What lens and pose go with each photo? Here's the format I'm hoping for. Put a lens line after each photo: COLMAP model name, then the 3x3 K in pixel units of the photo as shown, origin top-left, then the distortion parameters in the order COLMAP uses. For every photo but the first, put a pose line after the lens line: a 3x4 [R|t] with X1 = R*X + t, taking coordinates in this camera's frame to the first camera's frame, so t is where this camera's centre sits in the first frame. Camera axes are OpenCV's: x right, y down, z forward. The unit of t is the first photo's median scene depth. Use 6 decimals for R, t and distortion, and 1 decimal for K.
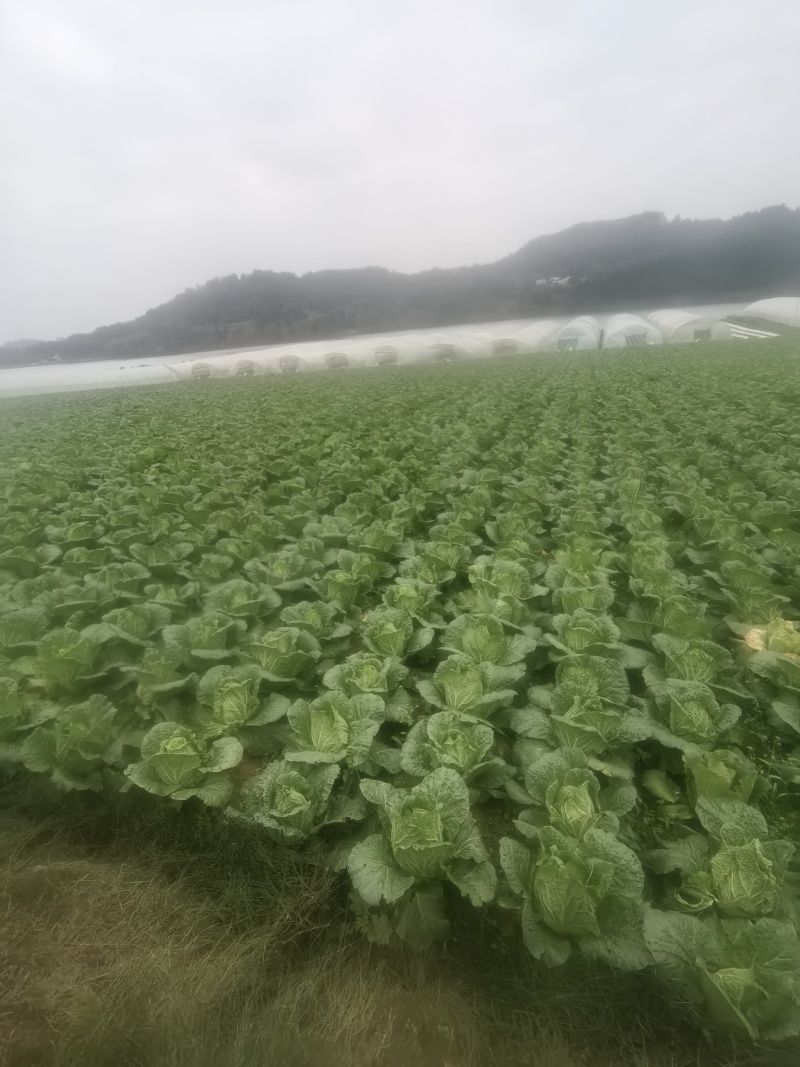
lens RADIAL K [[504.8, 0, 393.1], [0, 504.8, 536.7], [0, 0, 1]] dist [-0.000957, -0.011420]
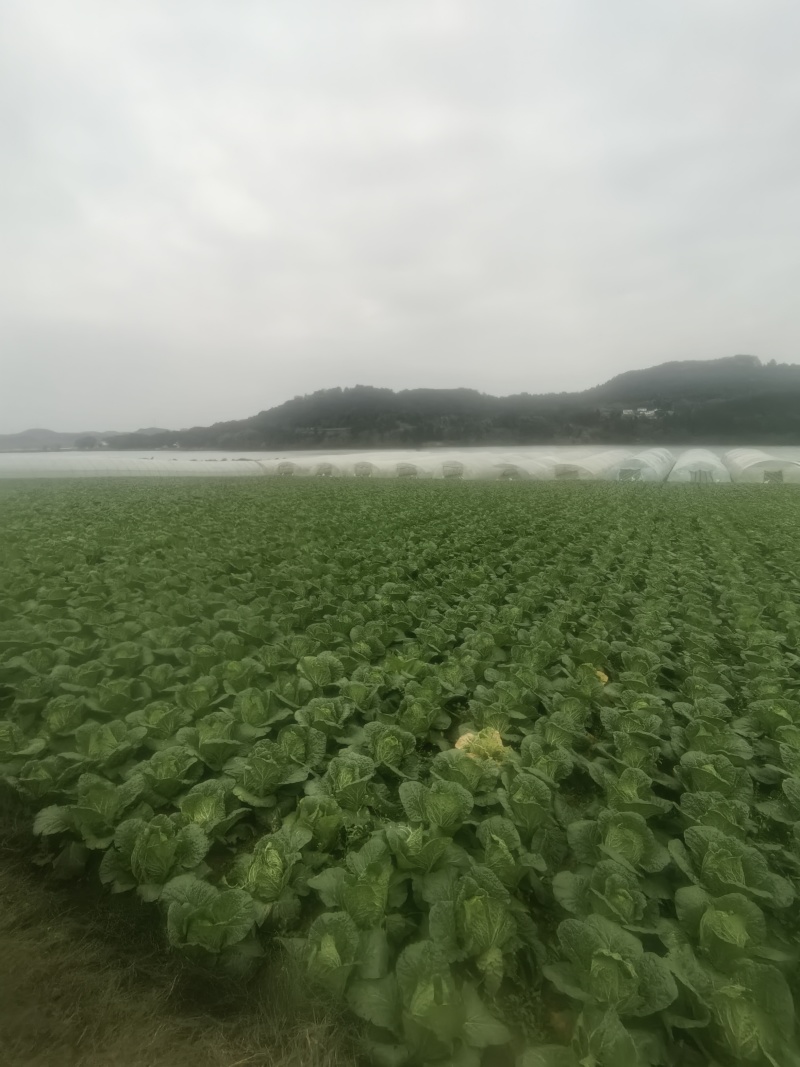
lens RADIAL K [[504.8, 0, 393.1], [0, 504.8, 536.7], [0, 0, 1]] dist [-0.000957, -0.011420]
pose [[0.983467, 0.103536, -0.148573, 0.560188], [-0.131337, 0.972653, -0.191565, -0.022589], [0.124676, 0.207910, 0.970170, -0.284236]]
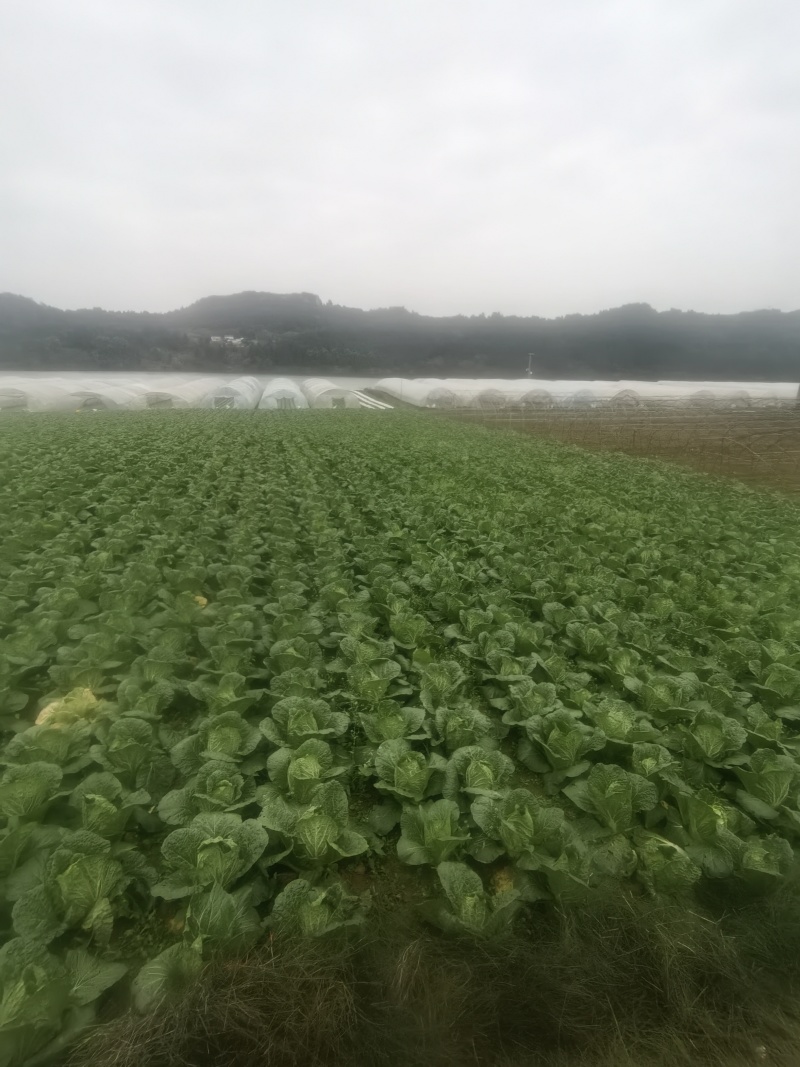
lens RADIAL K [[504.8, 0, 393.1], [0, 504.8, 536.7], [0, 0, 1]] dist [-0.000957, -0.011420]
pose [[0.833434, -0.071291, 0.548001, 0.639571], [0.124662, 0.990337, -0.060758, -0.013935], [-0.538374, 0.118953, 0.834268, -0.299235]]
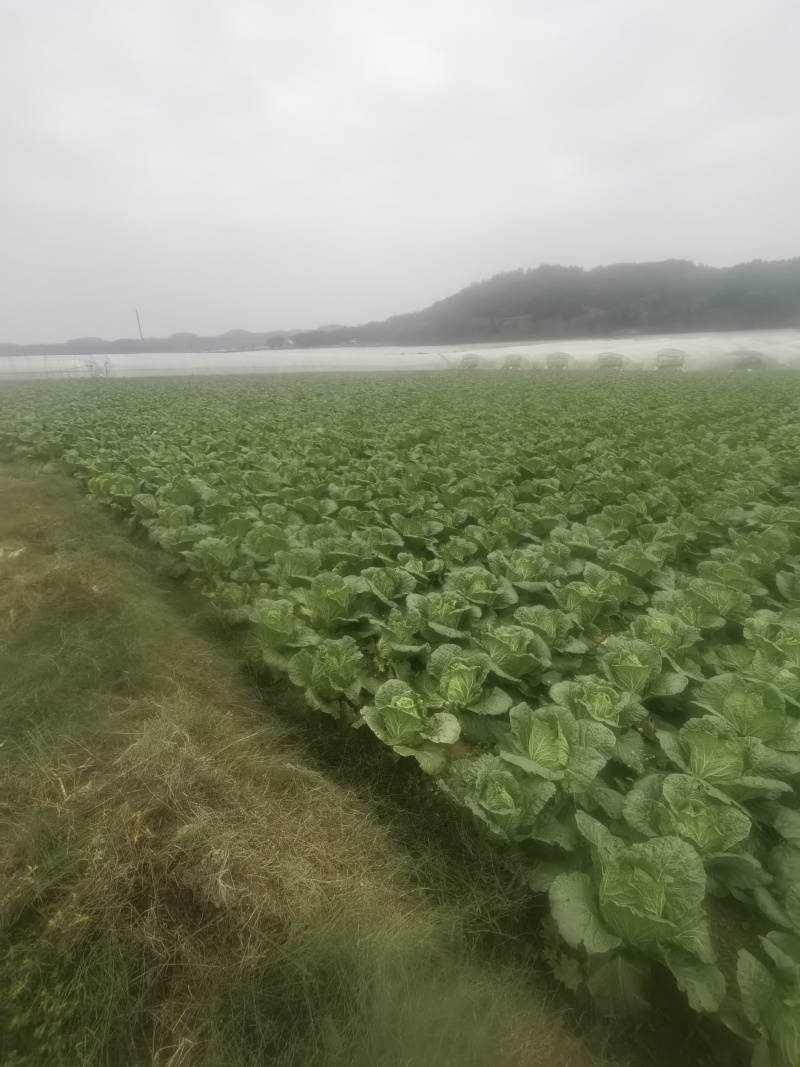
lens RADIAL K [[504.8, 0, 393.1], [0, 504.8, 536.7], [0, 0, 1]] dist [-0.000957, -0.011420]
pose [[0.881174, 0.215391, -0.420879, -0.044994], [-0.211666, 0.975726, 0.056187, 0.004242], [0.422765, 0.039576, 0.905375, -0.005078]]
